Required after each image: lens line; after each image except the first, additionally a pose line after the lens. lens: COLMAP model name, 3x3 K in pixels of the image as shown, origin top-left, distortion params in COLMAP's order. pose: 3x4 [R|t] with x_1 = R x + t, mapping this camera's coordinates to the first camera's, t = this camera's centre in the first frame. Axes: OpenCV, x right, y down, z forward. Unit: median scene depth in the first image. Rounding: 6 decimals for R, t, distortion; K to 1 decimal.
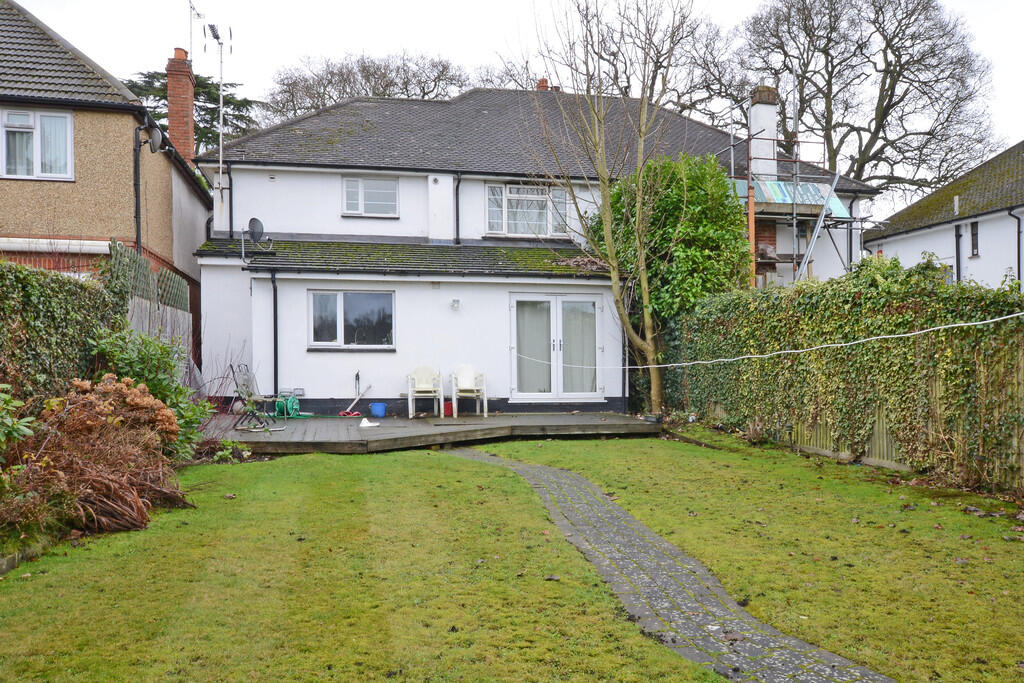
lens RADIAL K [[864.5, 0, 514.5], [0, 864.5, 333.4], [0, 0, 1]] dist [-0.001029, 0.030545]
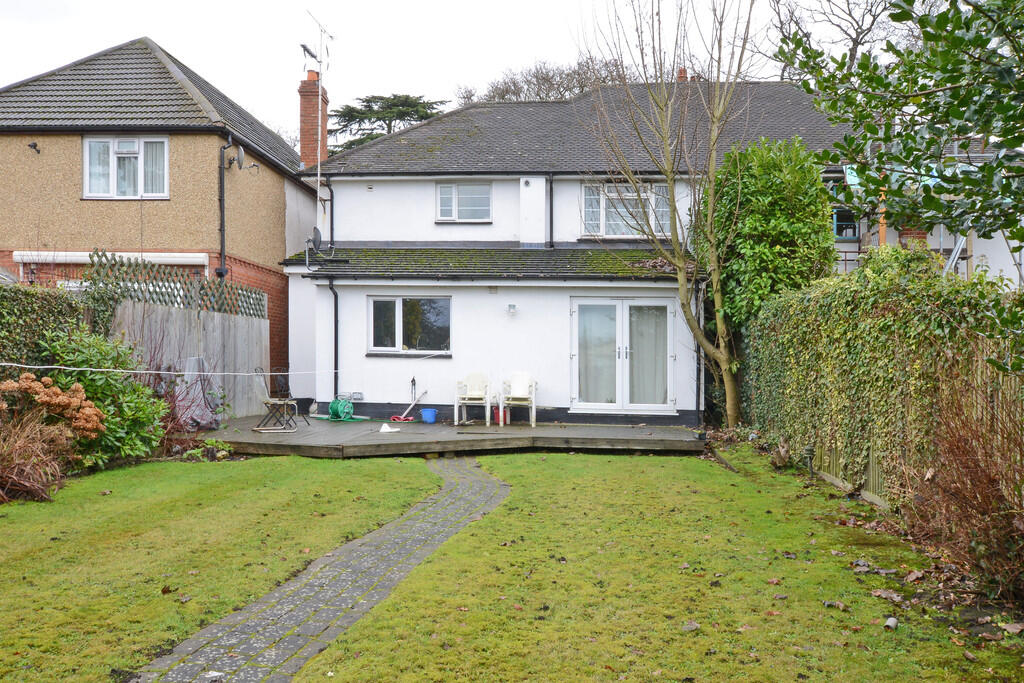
lens RADIAL K [[864.5, 0, 512.1], [0, 864.5, 350.0], [0, 0, 1]] dist [-0.001029, 0.030545]
pose [[0.954320, 0.008398, -0.298670, 0.227408], [-0.005319, 0.999924, 0.011123, 0.001085], [0.298740, -0.009026, 0.954292, 0.077408]]
